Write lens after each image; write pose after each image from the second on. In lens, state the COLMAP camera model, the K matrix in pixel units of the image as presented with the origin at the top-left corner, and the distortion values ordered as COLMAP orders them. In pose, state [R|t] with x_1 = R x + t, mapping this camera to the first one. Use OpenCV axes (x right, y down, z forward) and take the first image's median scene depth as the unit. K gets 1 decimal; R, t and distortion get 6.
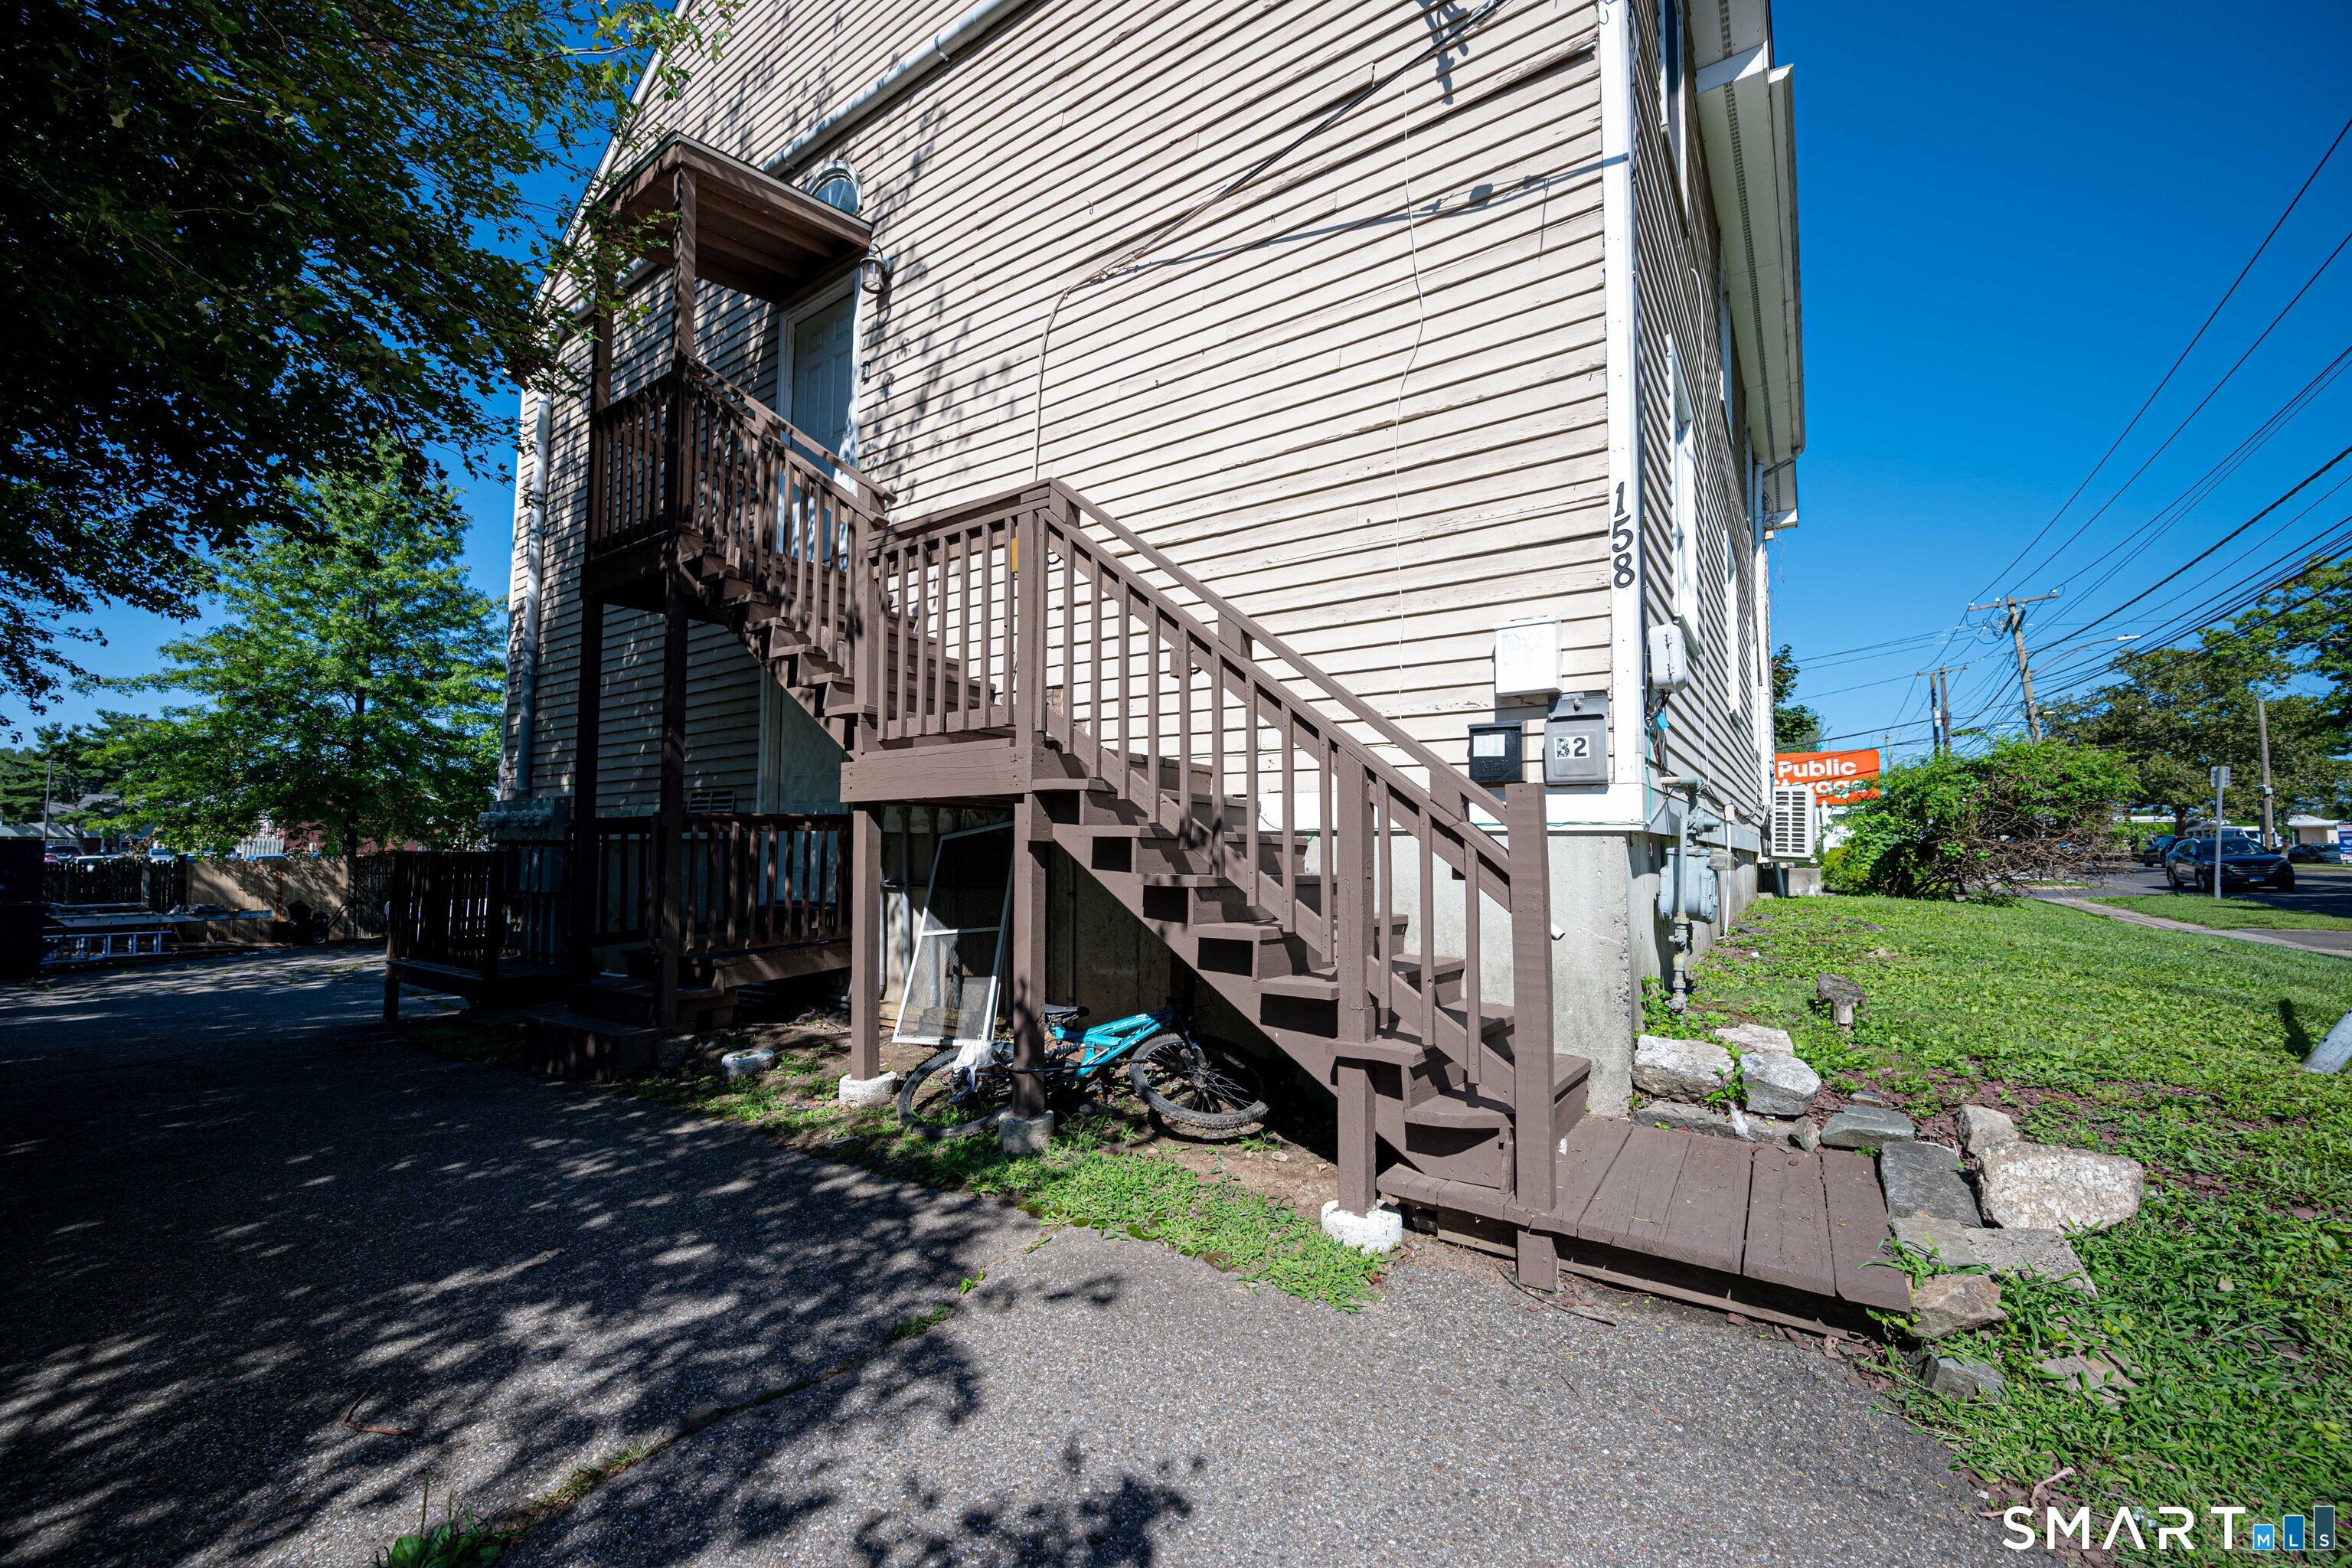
lens RADIAL K [[918.5, 0, 1180.1], [0, 918.5, 786.3], [0, 0, 1]] dist [0.000170, -0.000162]
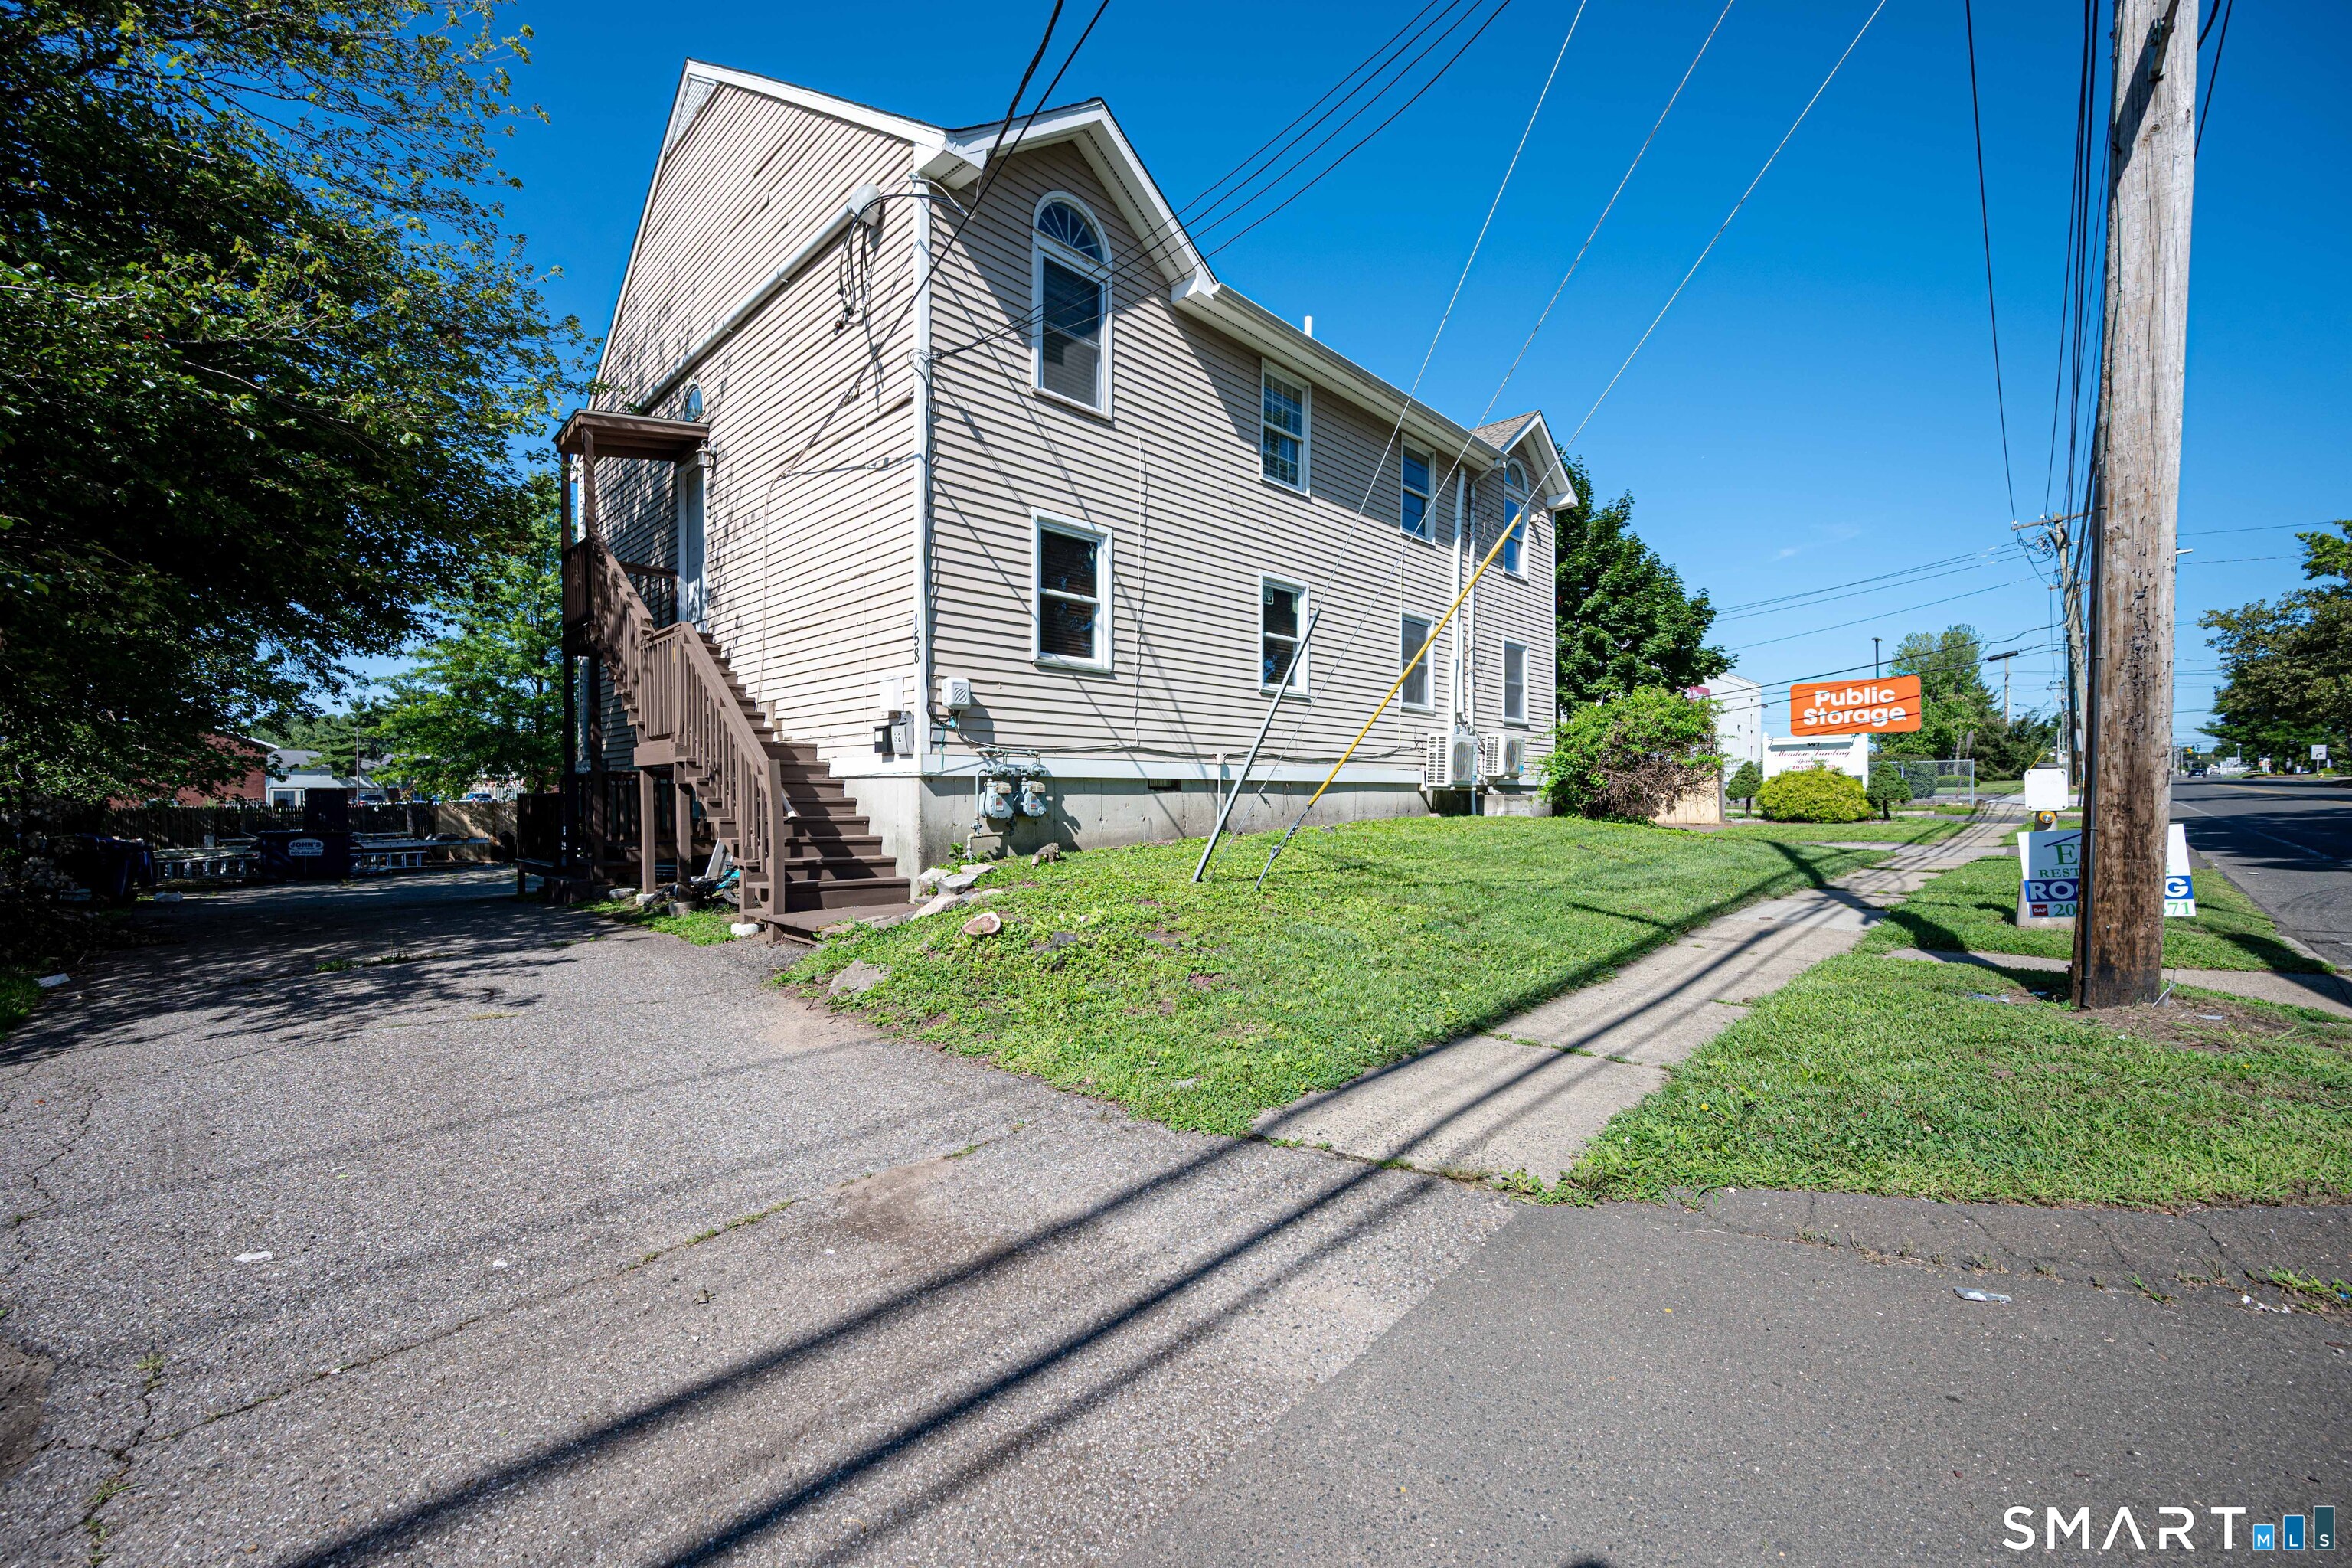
lens RADIAL K [[918.5, 0, 1171.9], [0, 918.5, 787.5], [0, 0, 1]] dist [0.000170, -0.000162]
pose [[0.985672, -0.011838, -0.168258, 0.313496], [0.023324, 0.997517, 0.066449, -0.011888], [0.167054, -0.069422, 0.983501, -0.229770]]
